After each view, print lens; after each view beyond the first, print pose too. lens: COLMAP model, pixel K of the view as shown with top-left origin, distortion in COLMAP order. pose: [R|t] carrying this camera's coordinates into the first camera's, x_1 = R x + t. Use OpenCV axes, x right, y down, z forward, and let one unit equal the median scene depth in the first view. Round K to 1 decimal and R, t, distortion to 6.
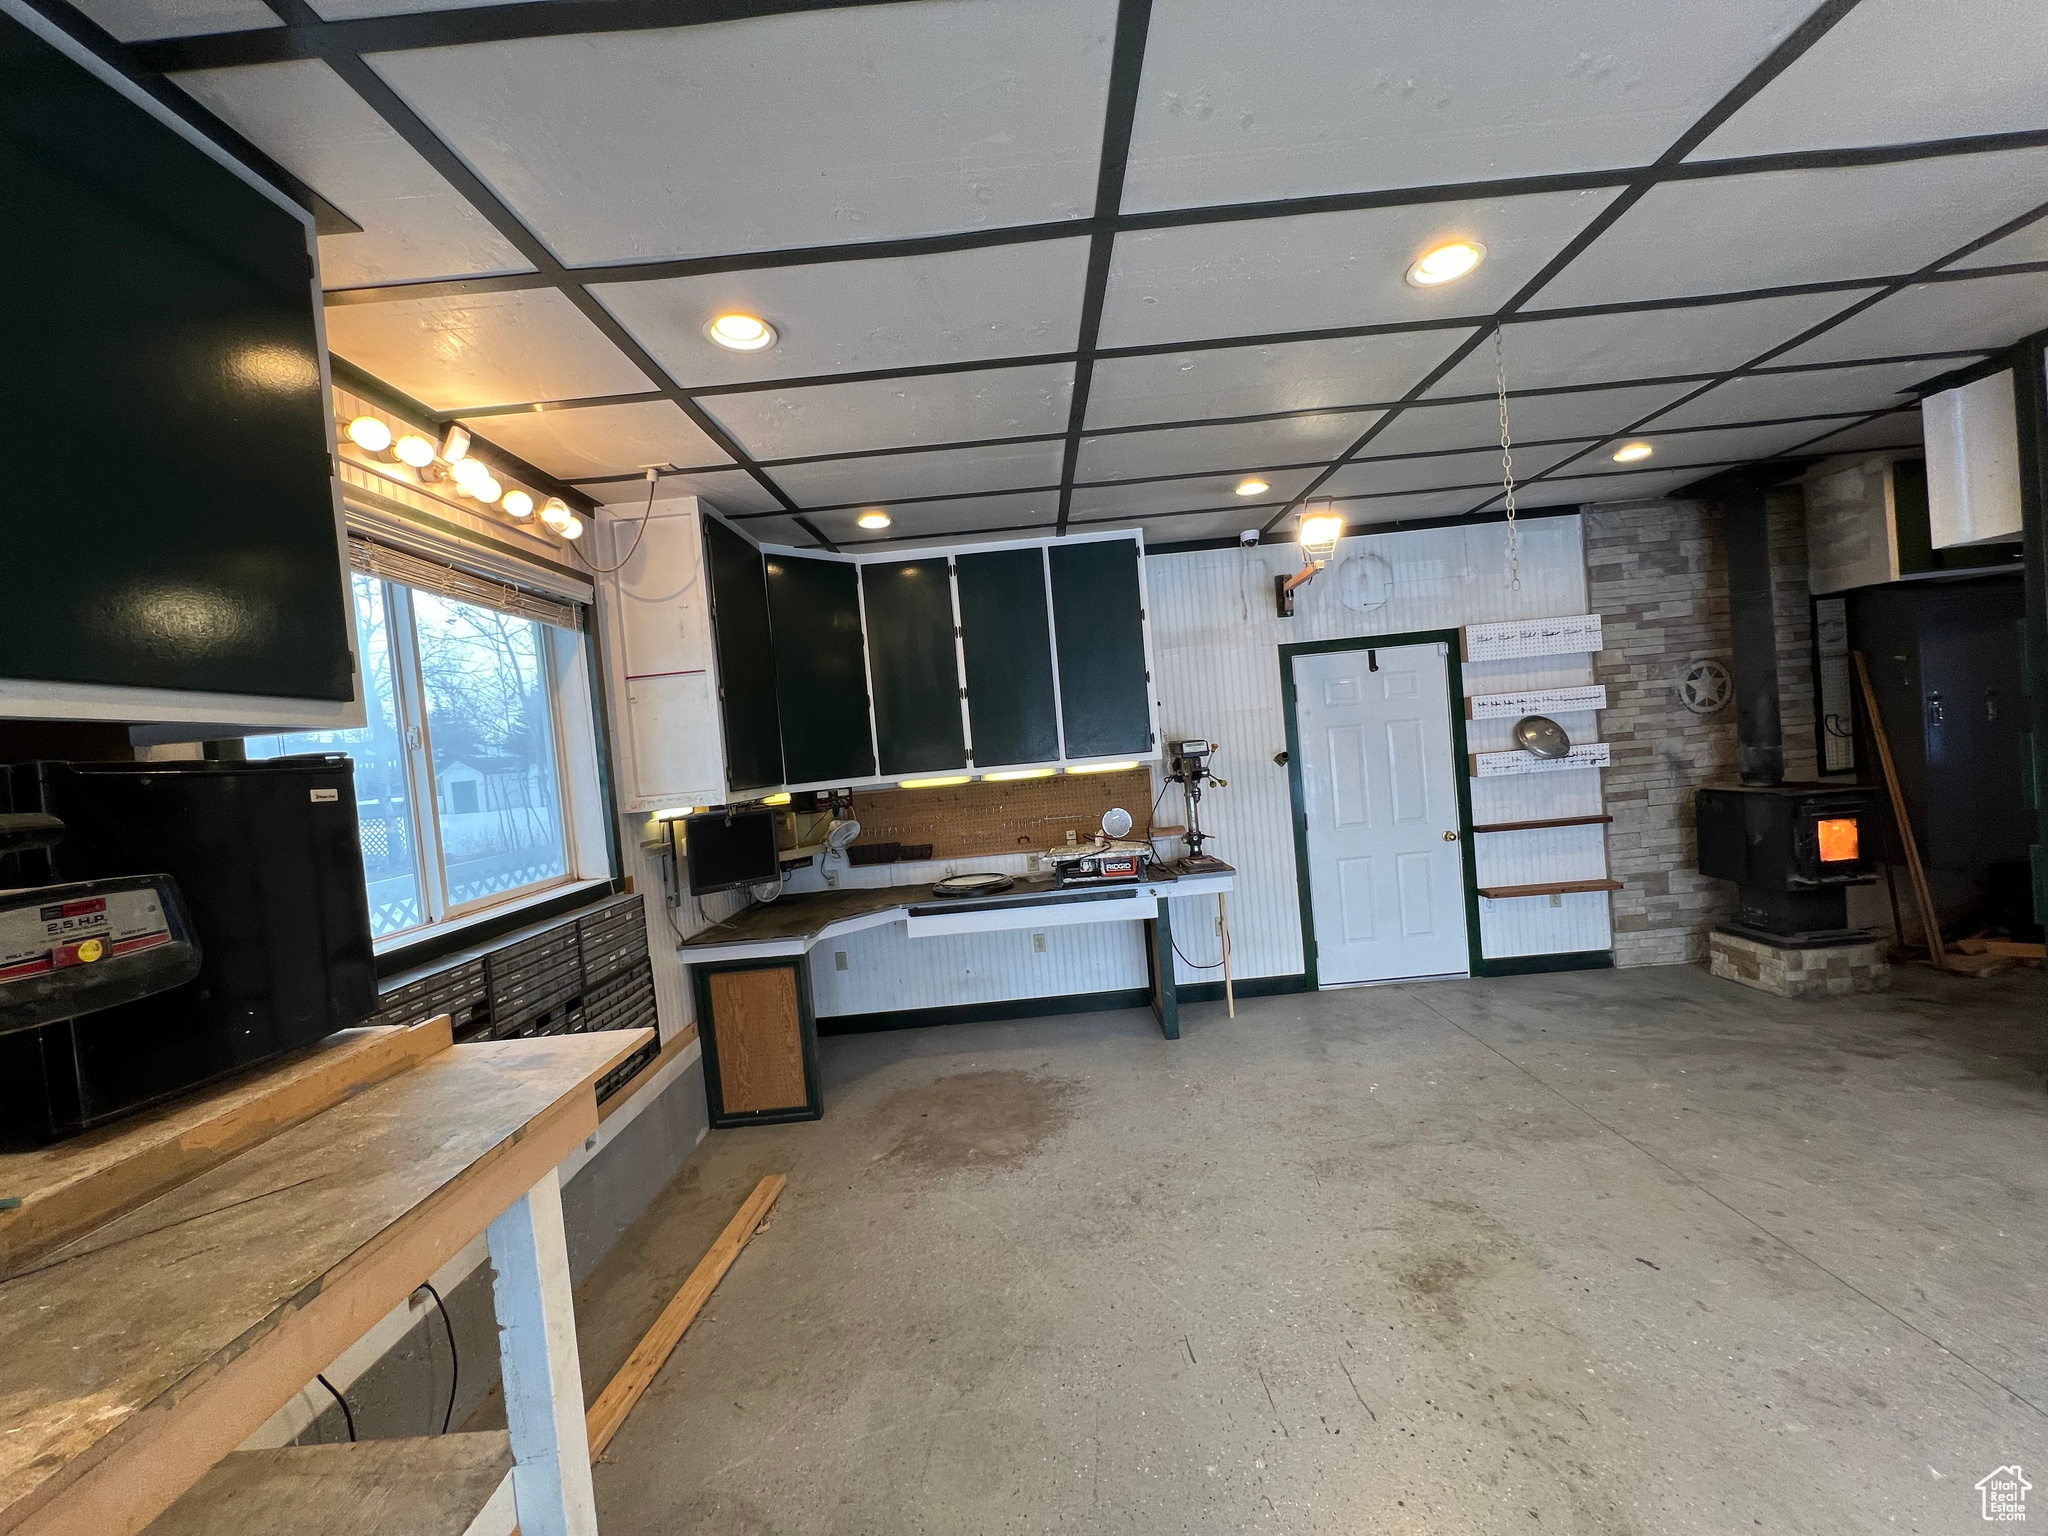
lens RADIAL K [[819.4, 0, 1028.0], [0, 819.4, 766.6], [0, 0, 1]] dist [0.001662, -0.000088]
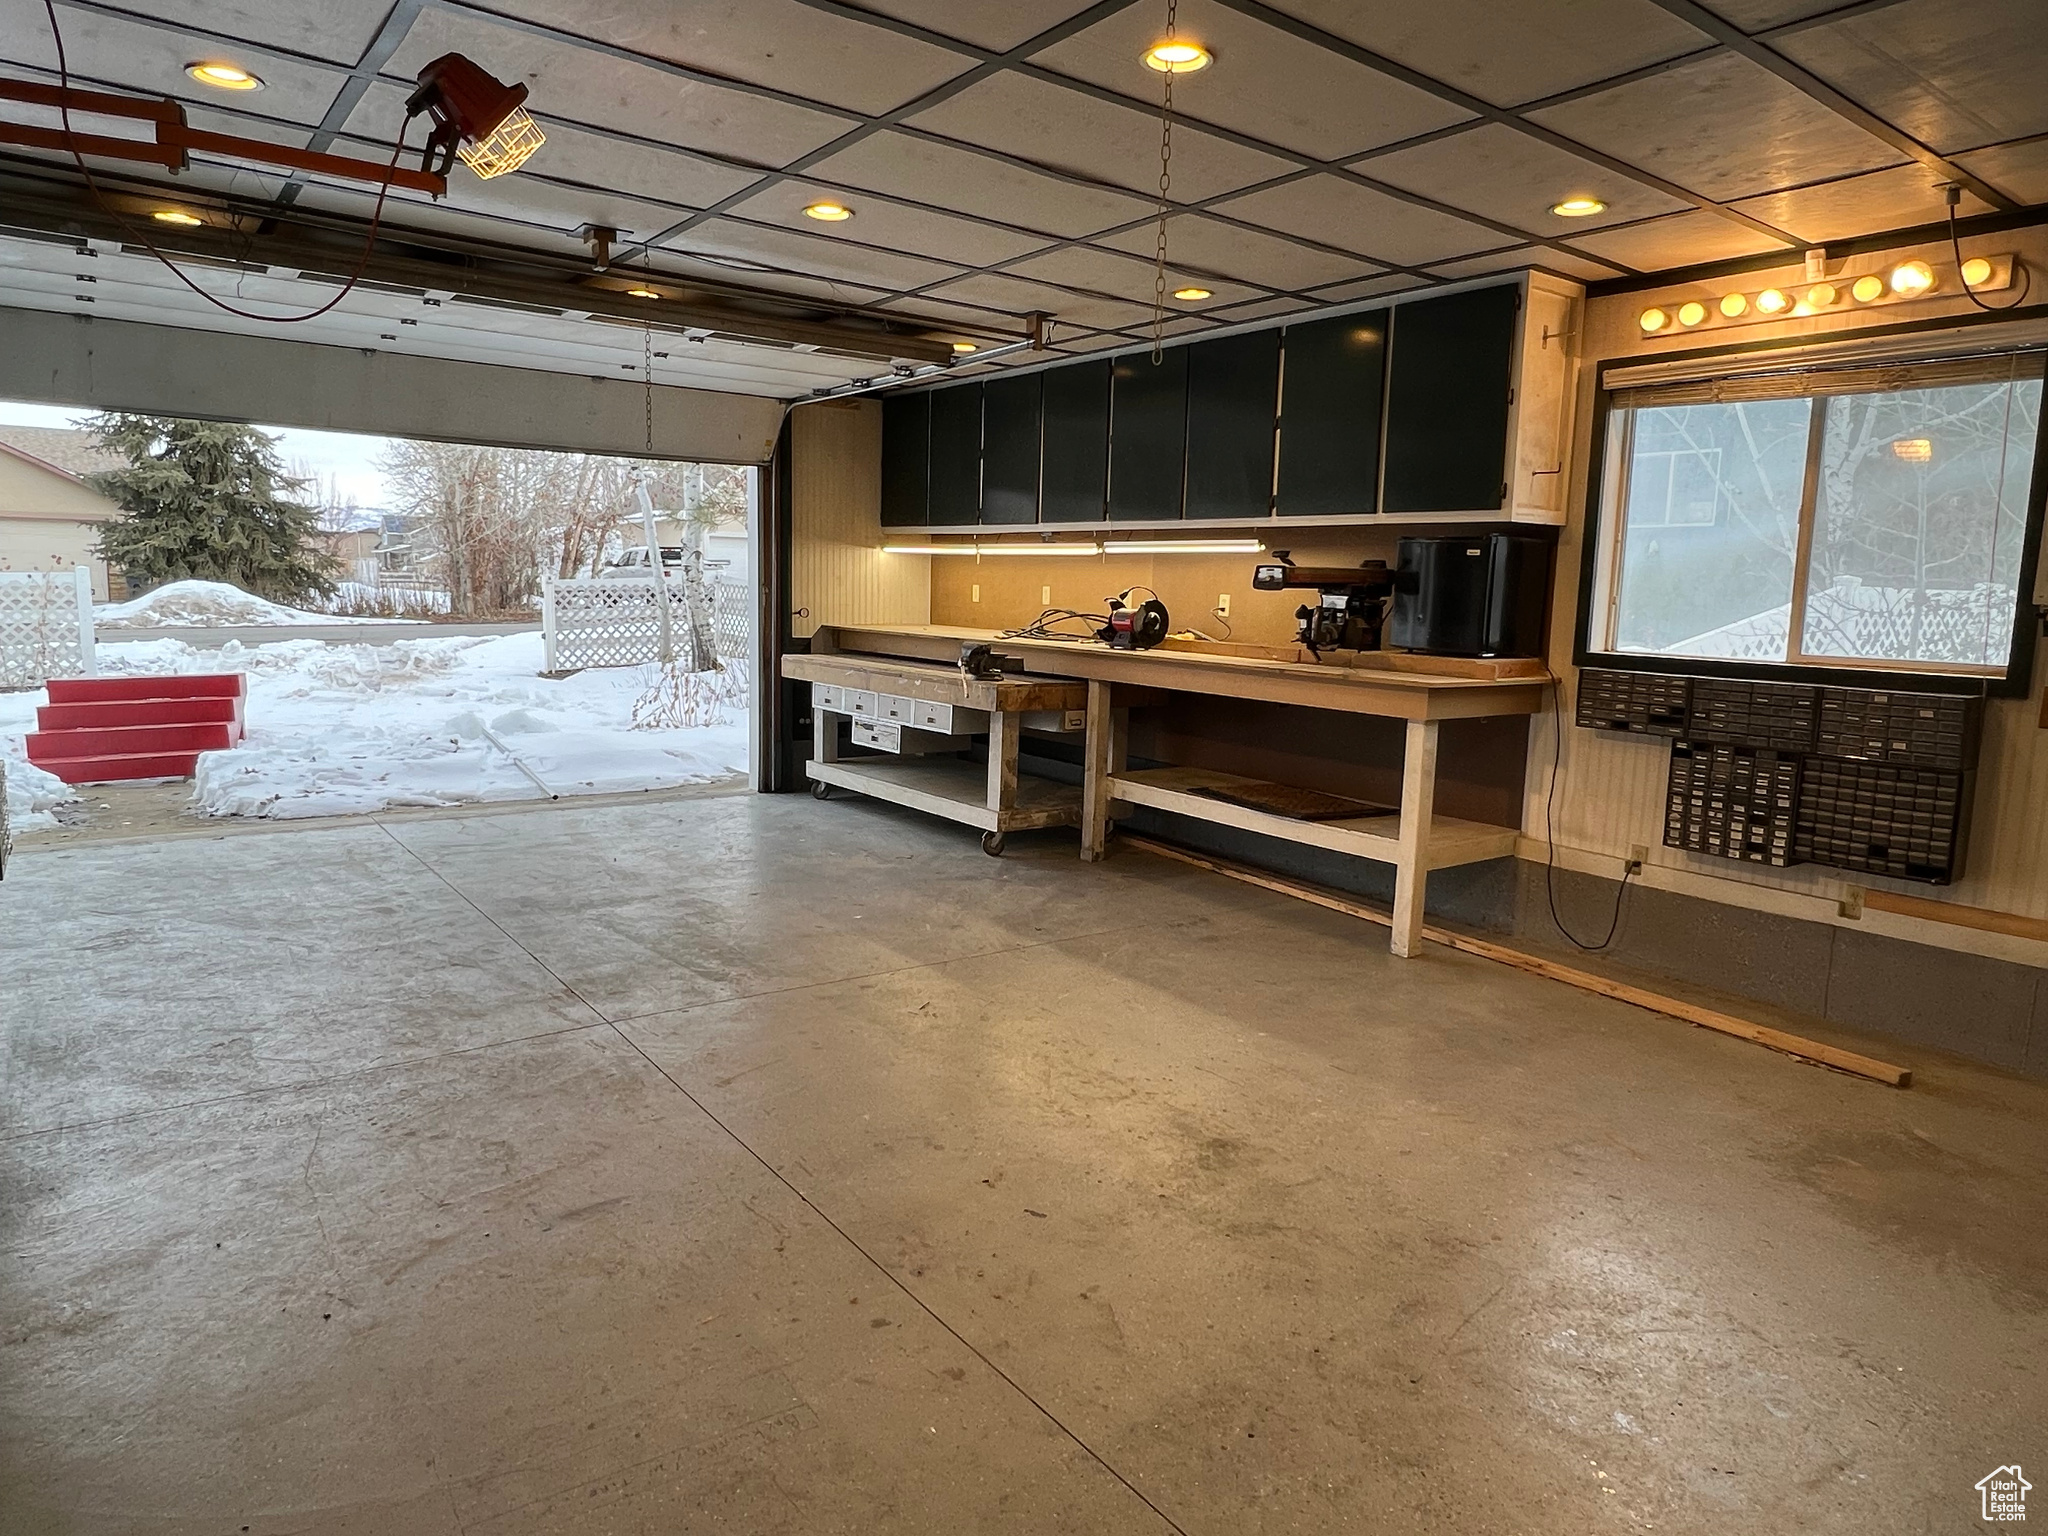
lens RADIAL K [[1260.1, 0, 1031.4], [0, 1260.1, 754.3], [0, 0, 1]] dist [0.000617, -0.002329]
pose [[-0.794318, 0.148421, -0.589092, 1.167064], [0.026882, 0.977334, 0.209991, -0.095199], [0.606907, 0.150964, -0.780304, 1.556919]]
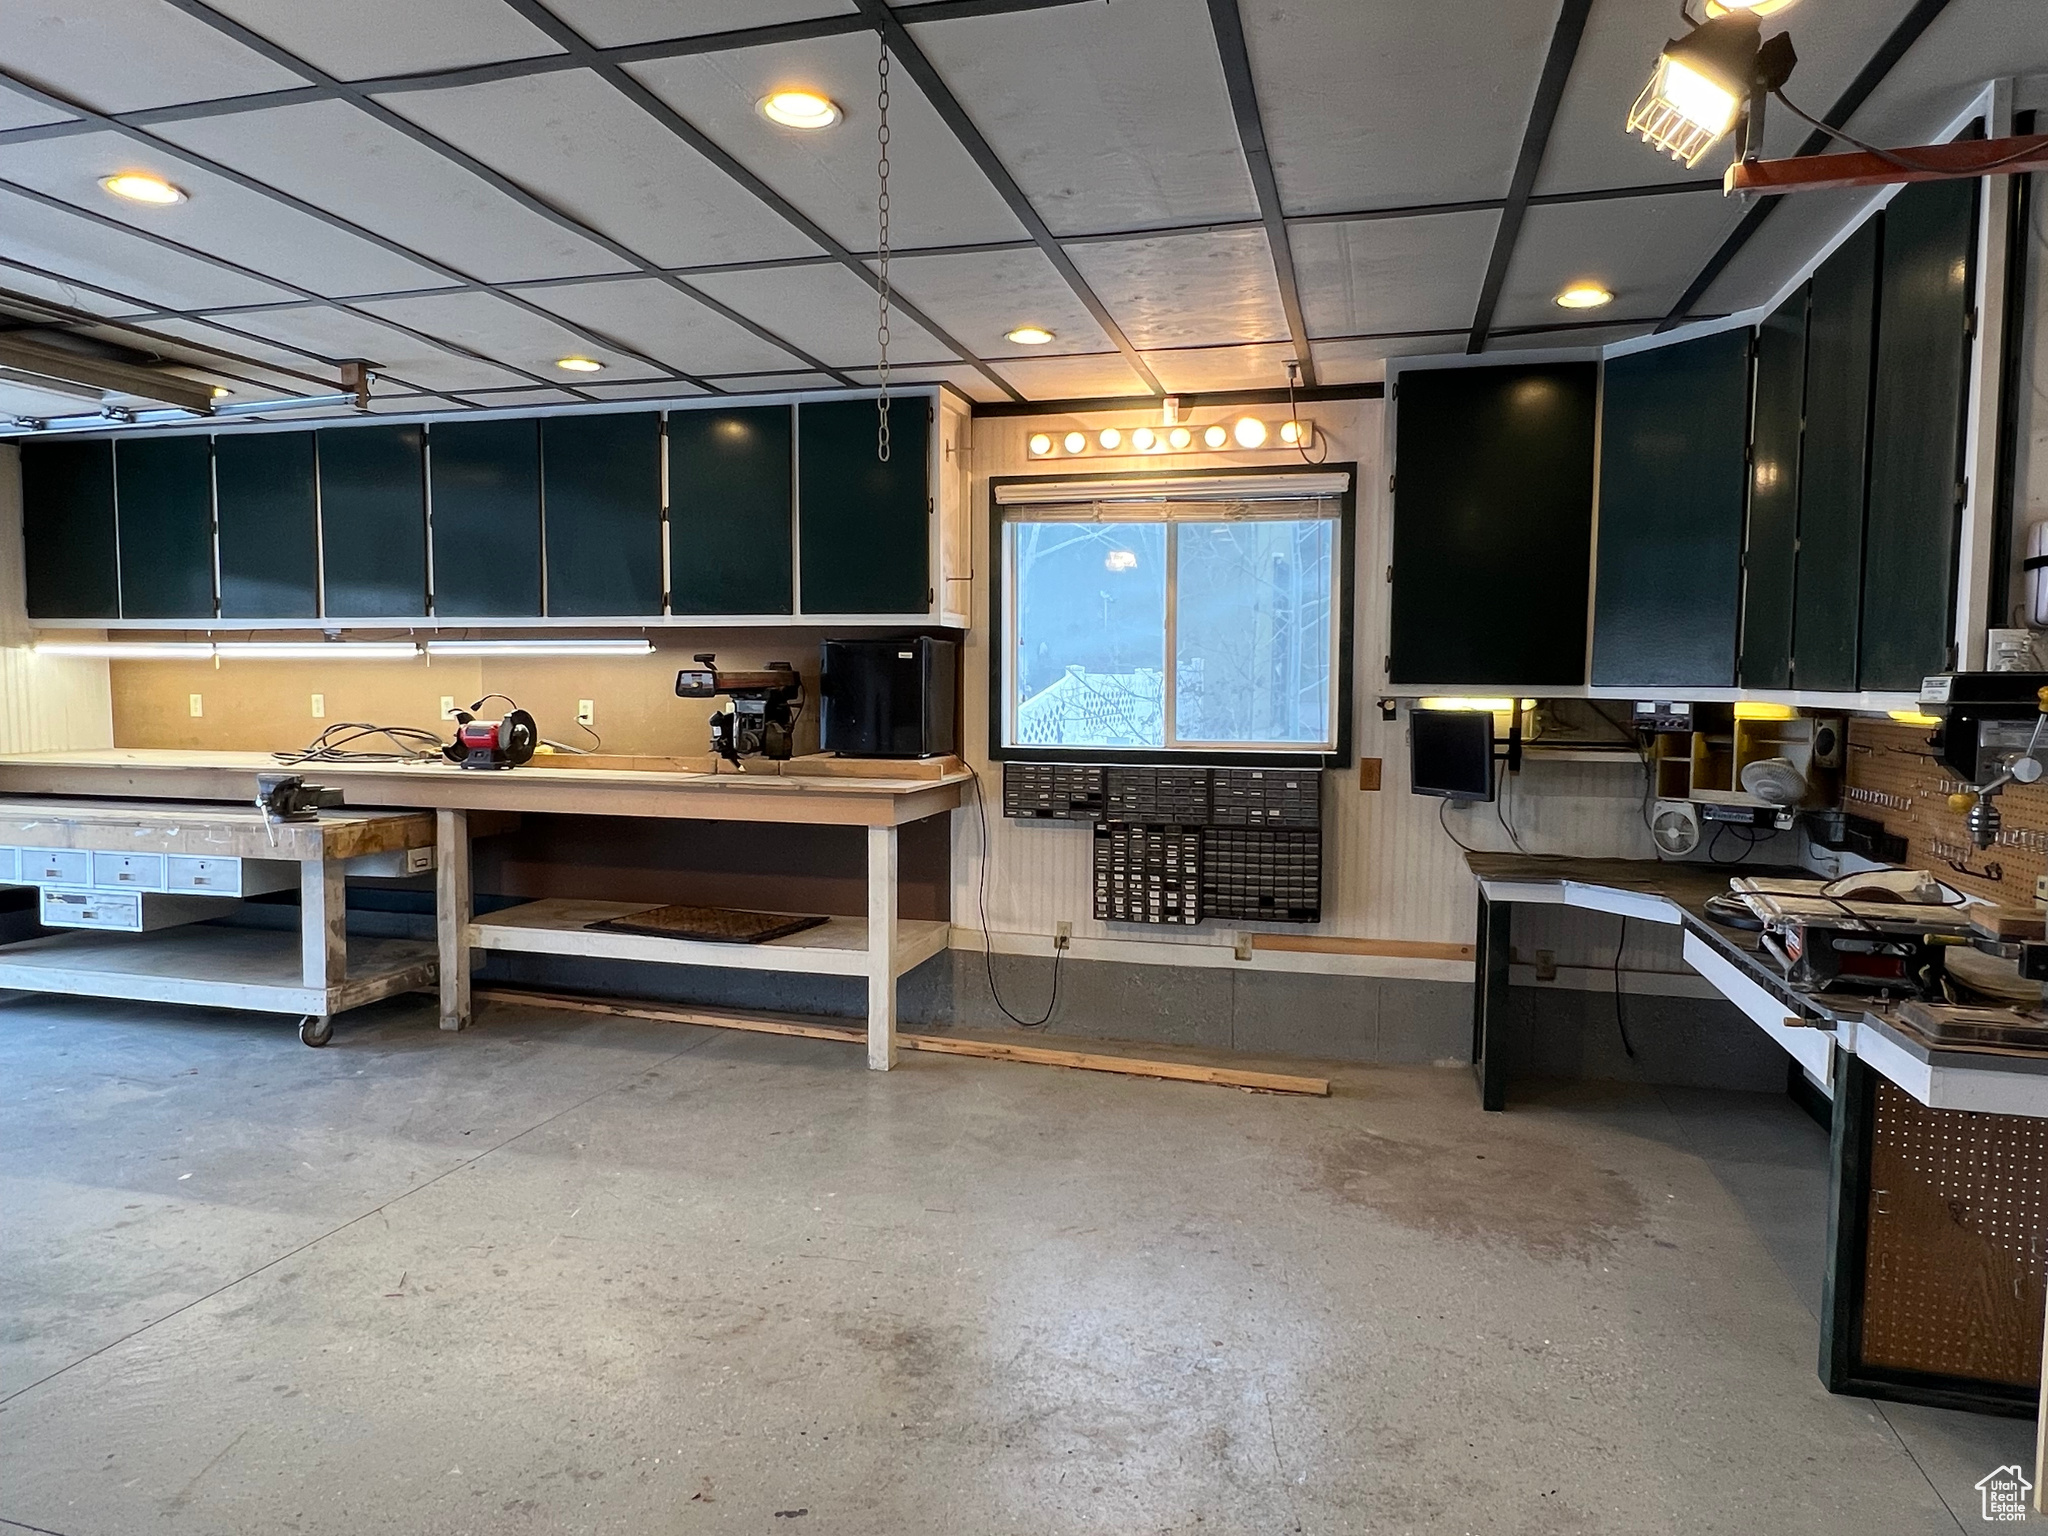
lens RADIAL K [[1260.1, 0, 1035.6], [0, 1260.1, 772.3], [0, 0, 1]] dist [0.000617, -0.002329]
pose [[-0.256848, 0.157880, -0.953469, 1.270631], [-0.008328, 0.986168, 0.165538, -0.117383], [0.966416, 0.050459, -0.251981, 1.142187]]
